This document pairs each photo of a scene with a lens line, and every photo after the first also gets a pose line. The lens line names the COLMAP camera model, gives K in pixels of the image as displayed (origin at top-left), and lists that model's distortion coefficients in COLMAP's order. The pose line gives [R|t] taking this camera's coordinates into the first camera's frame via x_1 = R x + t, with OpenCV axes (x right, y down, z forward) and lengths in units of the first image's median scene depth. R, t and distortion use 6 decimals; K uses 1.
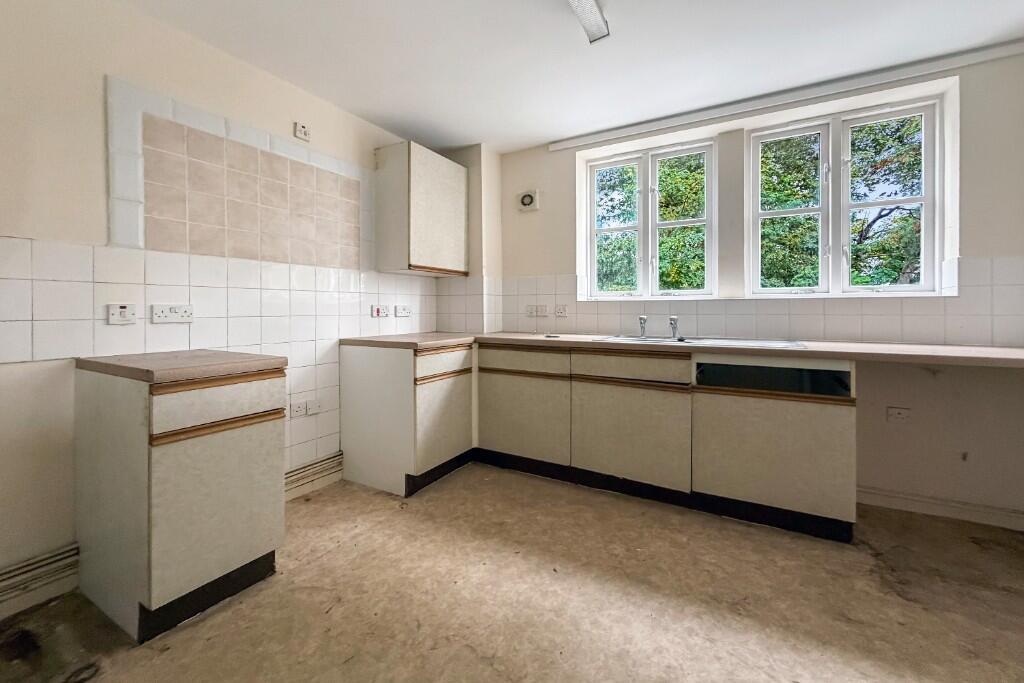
lens RADIAL K [[425.1, 0, 511.7], [0, 425.1, 311.7], [0, 0, 1]] dist [-0.000710, -0.000095]
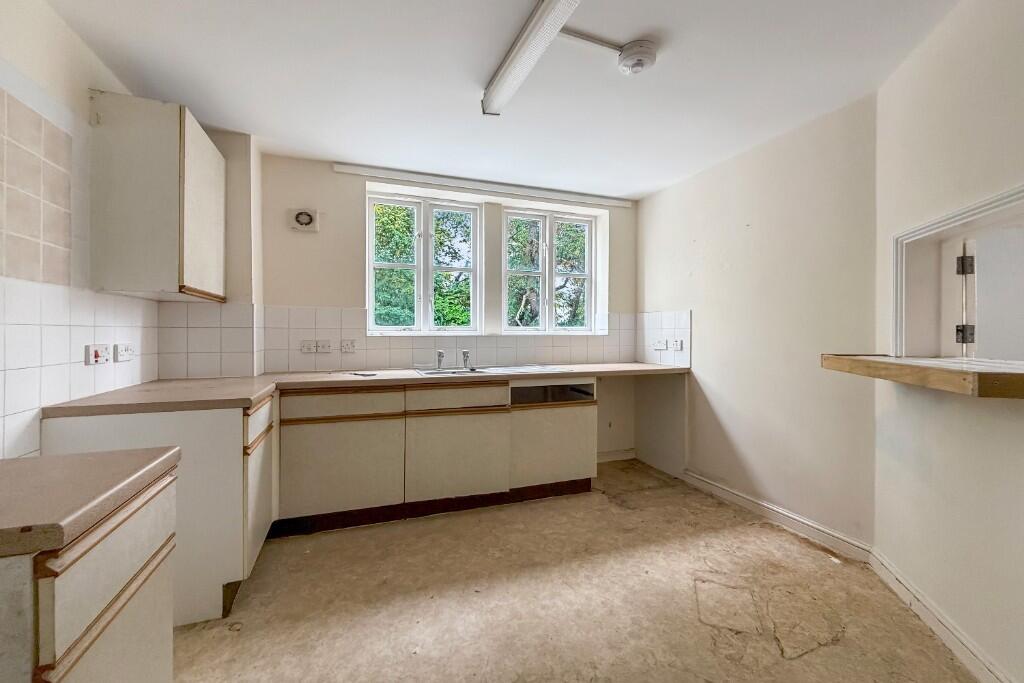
lens RADIAL K [[417.9, 0, 511.9], [0, 417.9, 336.3], [0, 0, 1]] dist [-0.000948, -0.000143]
pose [[0.633908, -0.004524, 0.773395, -0.486734], [0.002361, 0.999990, 0.003914, -0.035494], [-0.773405, -0.000655, 0.633912, 0.186040]]
